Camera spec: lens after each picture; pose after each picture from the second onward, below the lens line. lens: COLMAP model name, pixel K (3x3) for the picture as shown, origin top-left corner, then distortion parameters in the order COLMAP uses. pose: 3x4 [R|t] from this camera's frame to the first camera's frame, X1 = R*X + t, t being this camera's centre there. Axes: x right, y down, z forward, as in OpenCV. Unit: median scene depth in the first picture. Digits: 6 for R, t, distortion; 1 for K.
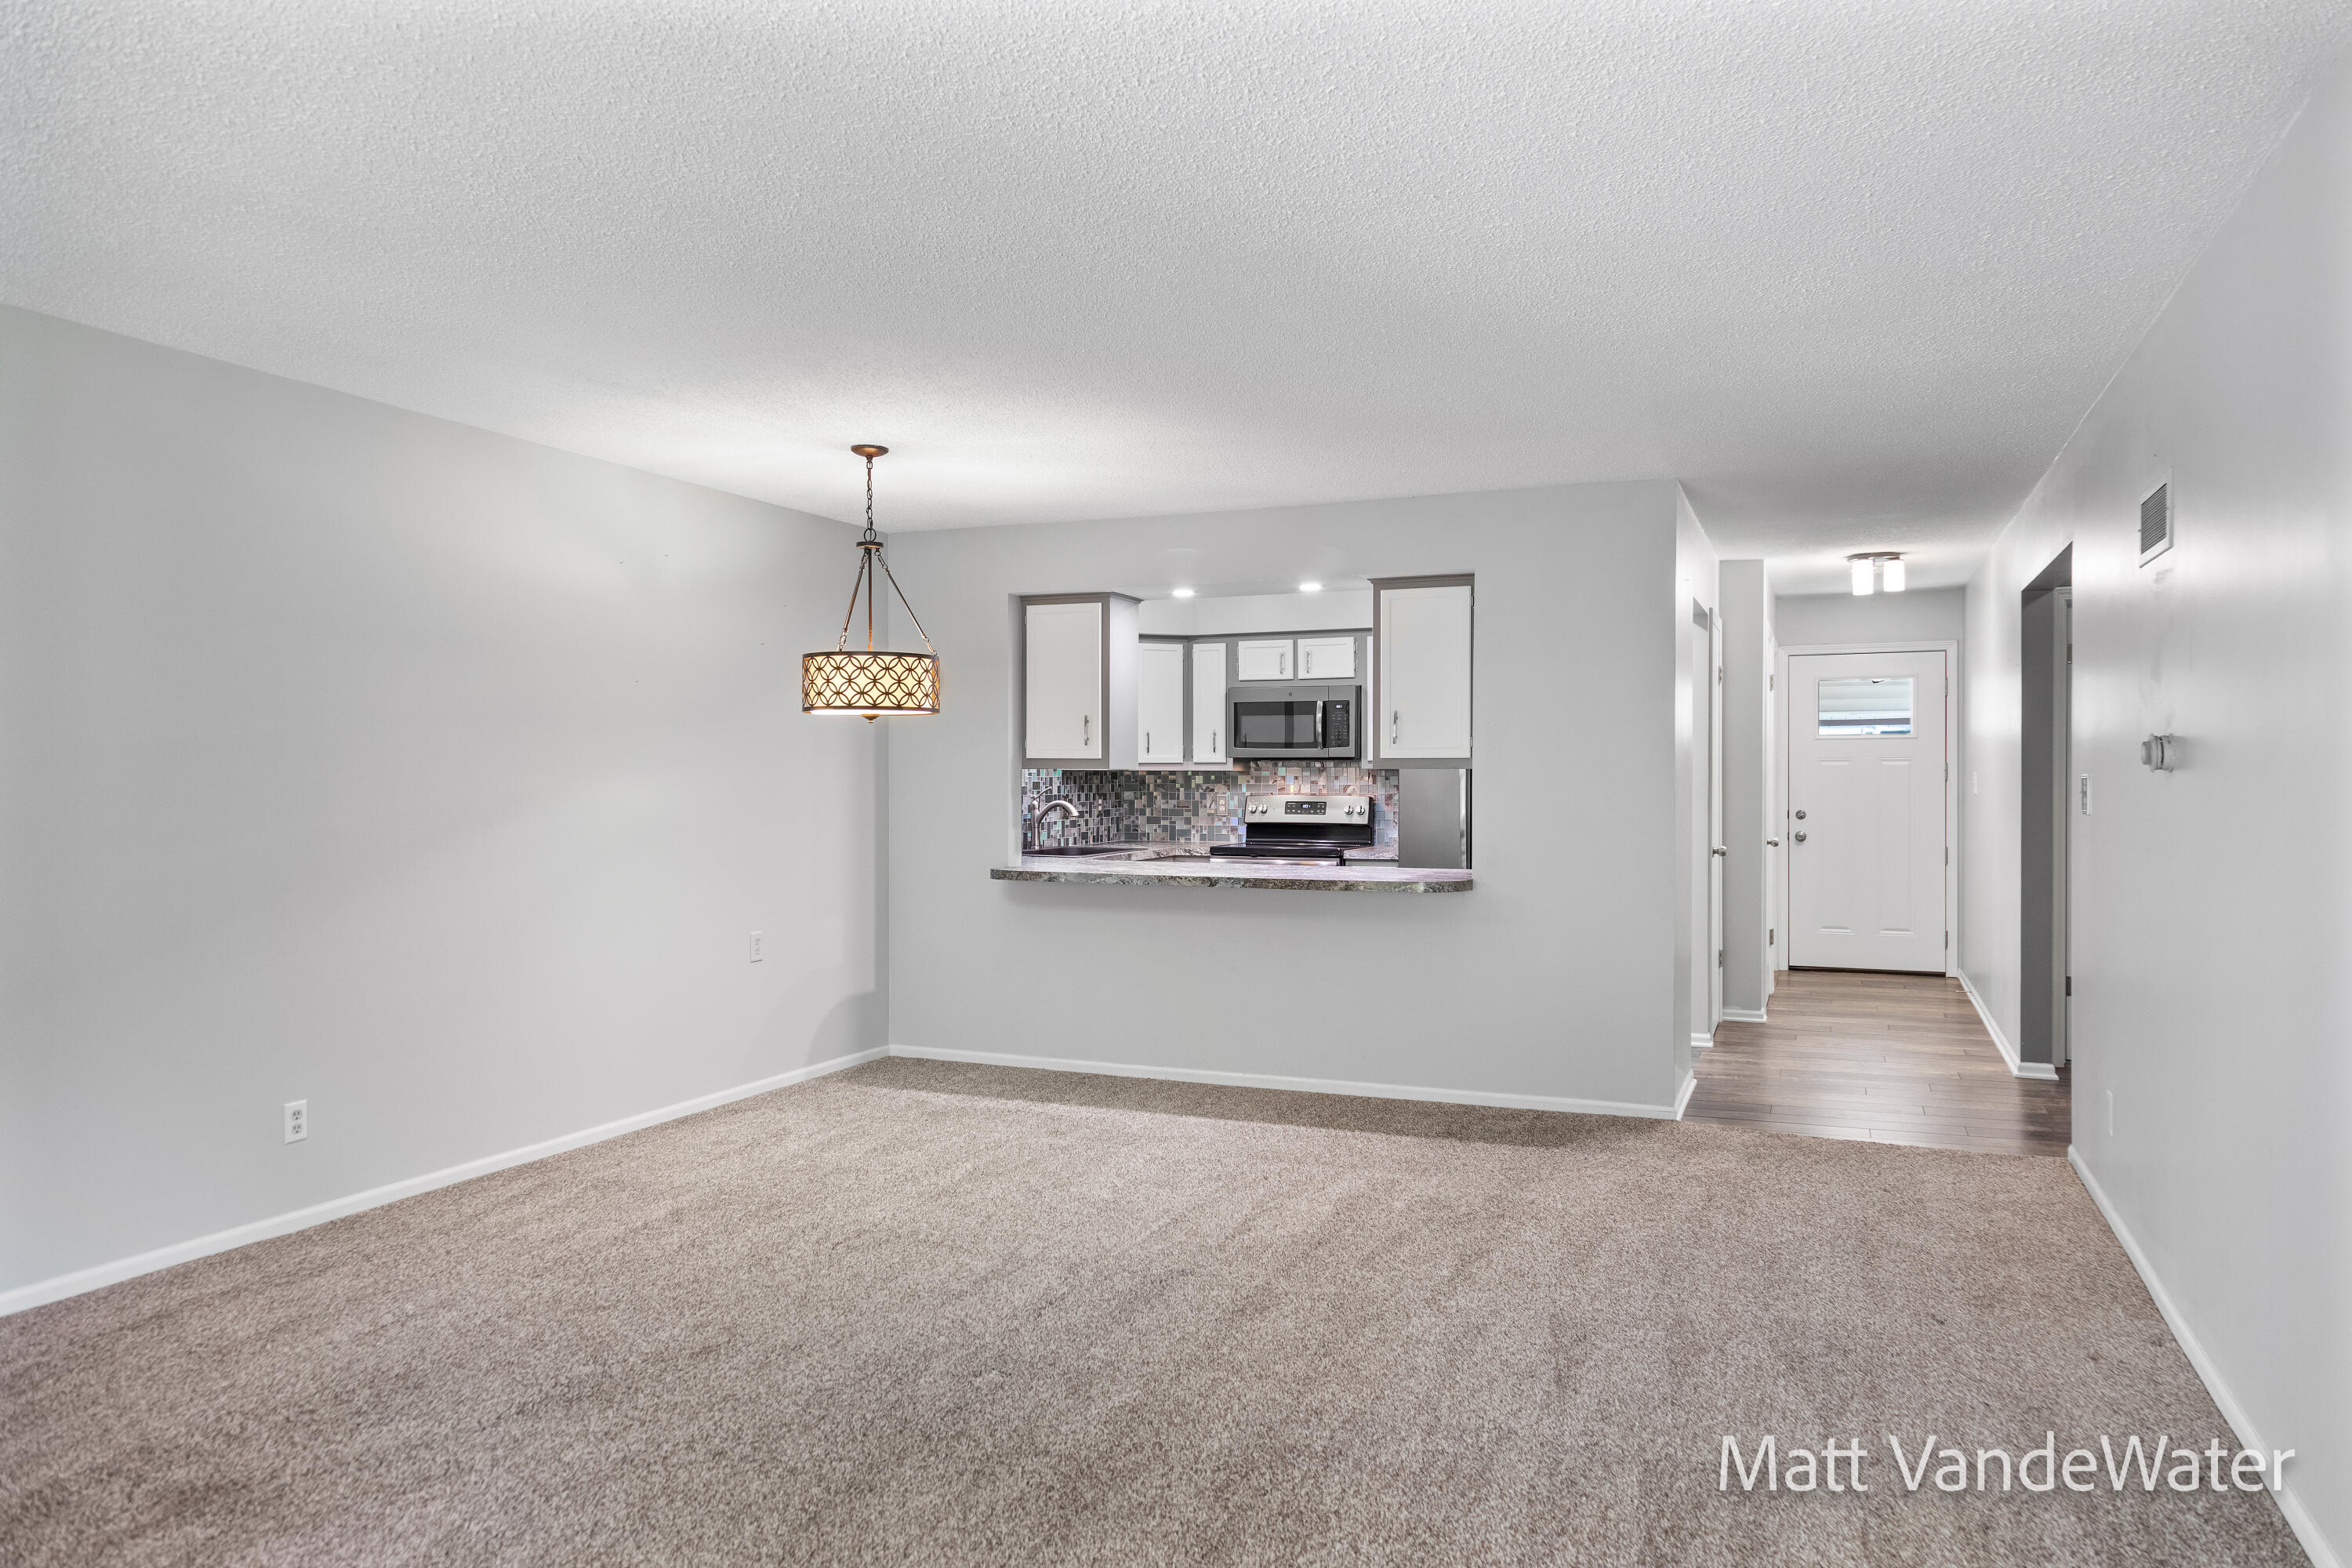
lens RADIAL K [[1669.7, 0, 1180.0], [0, 1669.7, 788.5], [0, 0, 1]] dist [-0.004817, -0.003338]
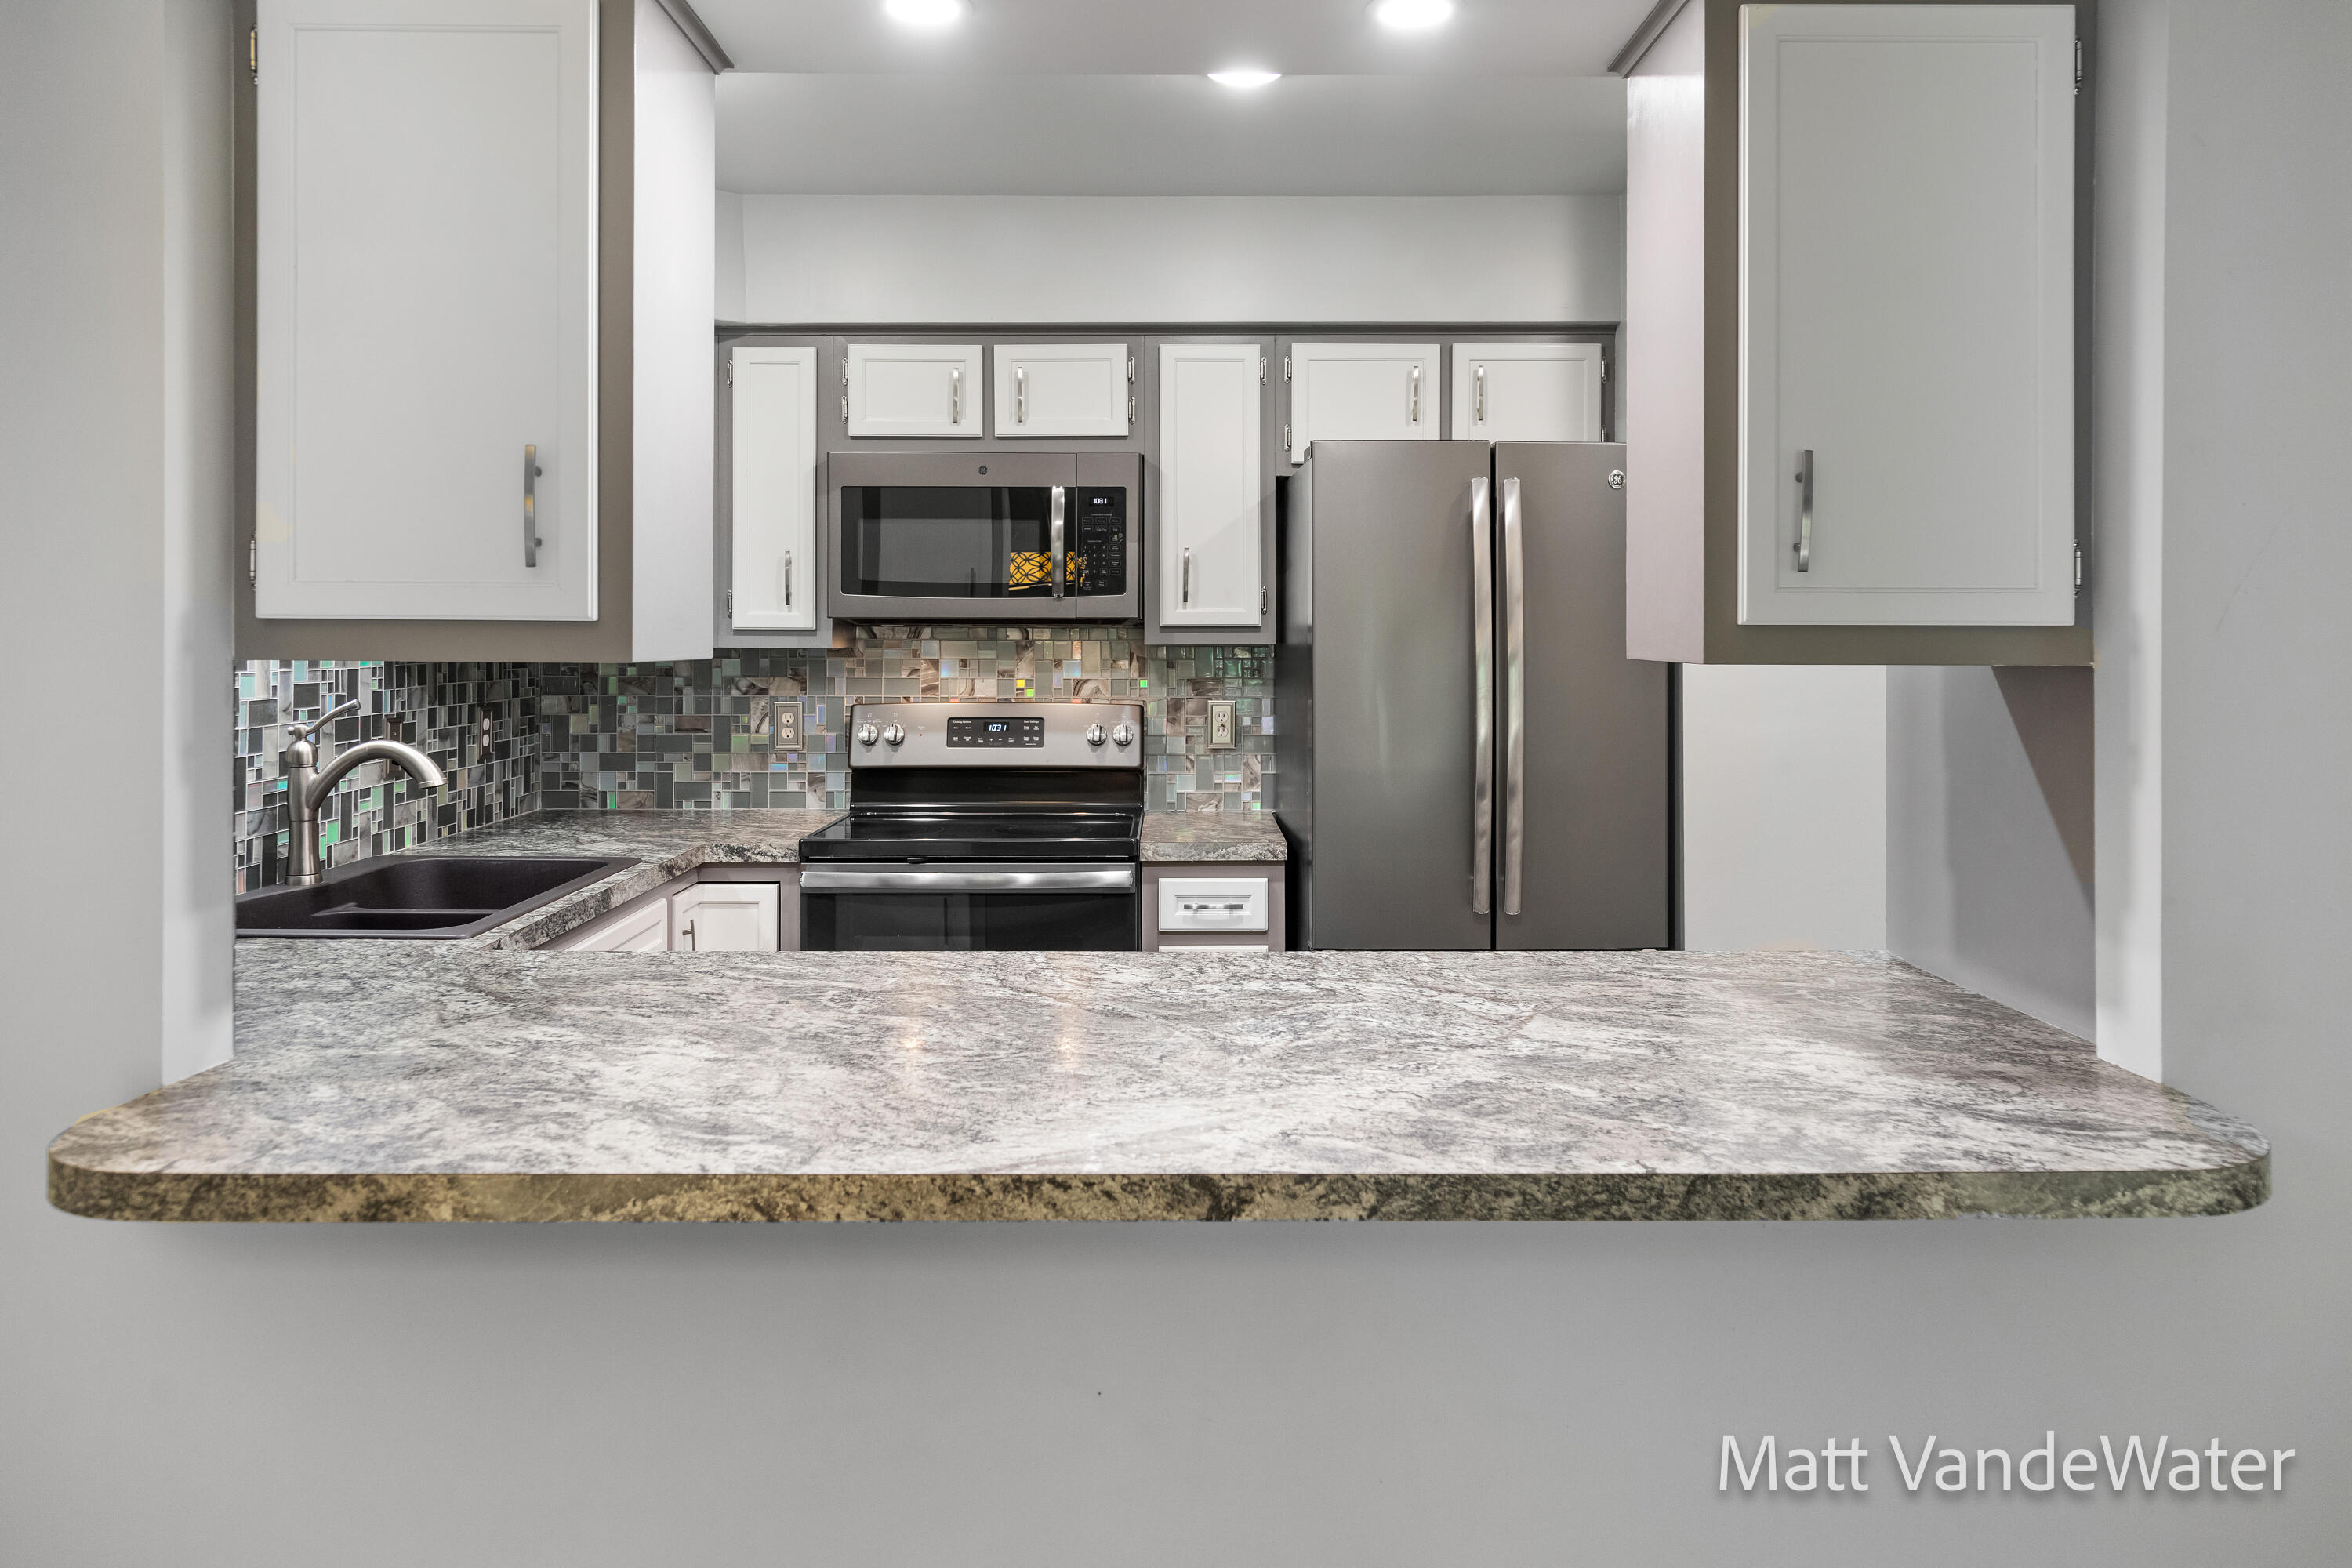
lens RADIAL K [[1669.7, 0, 1218.7], [0, 1669.7, 644.6], [0, 0, 1]] dist [-0.004817, -0.003338]
pose [[0.916502, -0.000045, 0.400029, -0.047974], [0.000888, 0.999998, -0.001923, -0.010749], [-0.400028, 0.002118, 0.916500, 0.572161]]
